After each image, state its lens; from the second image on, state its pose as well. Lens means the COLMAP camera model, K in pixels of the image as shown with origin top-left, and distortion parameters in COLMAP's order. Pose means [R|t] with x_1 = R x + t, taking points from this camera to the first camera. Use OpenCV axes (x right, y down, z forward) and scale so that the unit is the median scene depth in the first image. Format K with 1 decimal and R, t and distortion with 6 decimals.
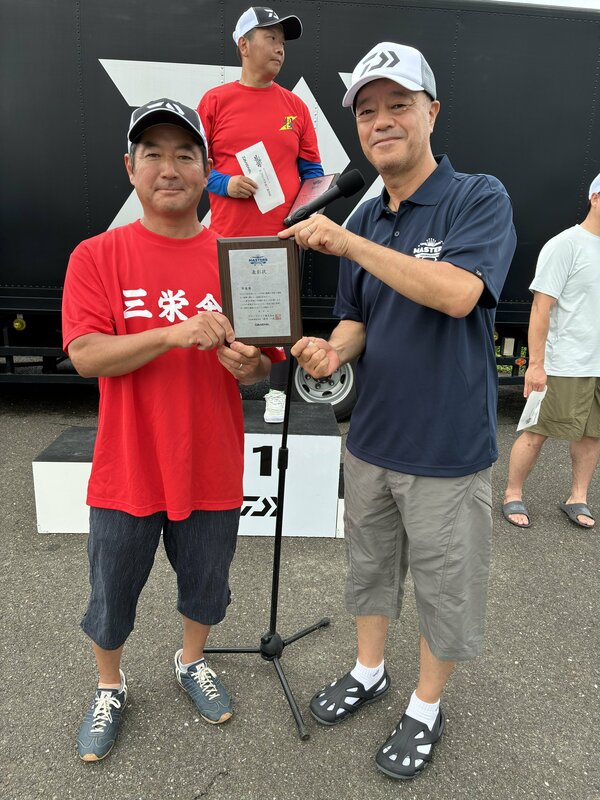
lens RADIAL K [[597.6, 0, 299.9], [0, 597.6, 400.7], [0, 0, 1]] dist [0.061727, -0.082473]
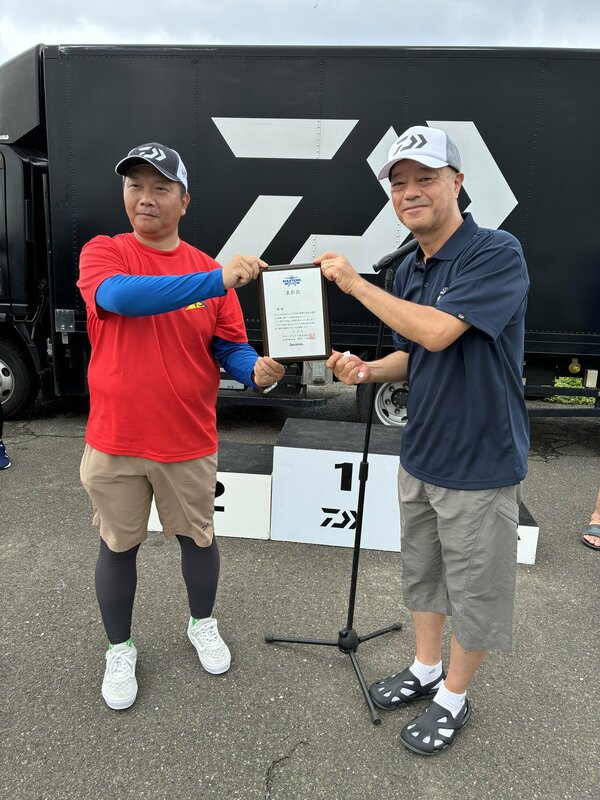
lens RADIAL K [[597.6, 0, 297.0], [0, 597.6, 392.9], [0, 0, 1]] dist [0.061727, -0.082473]
pose [[0.990105, 0.030147, -0.137055, -0.001762], [-0.037534, 0.997960, -0.051637, 0.009567], [0.135219, 0.056271, 0.989217, -0.124372]]
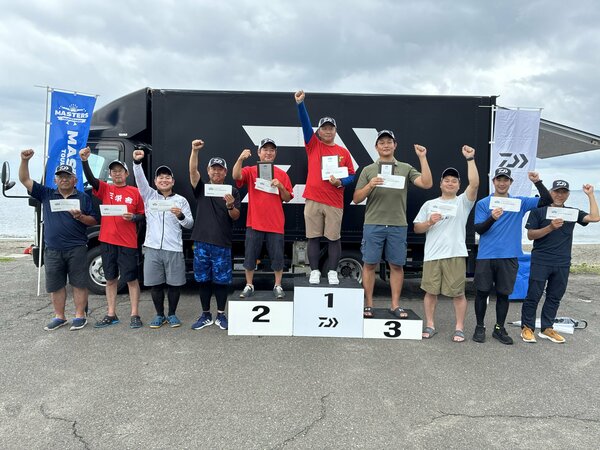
lens RADIAL K [[448.2, 0, 295.5], [0, 448.2, 223.0], [0, 0, 1]] dist [0.061727, -0.082473]
pose [[0.999328, -0.015550, -0.033185, -0.154524], [0.008186, 0.977351, -0.211467, 0.209757], [0.035721, 0.211053, 0.976822, -0.856478]]
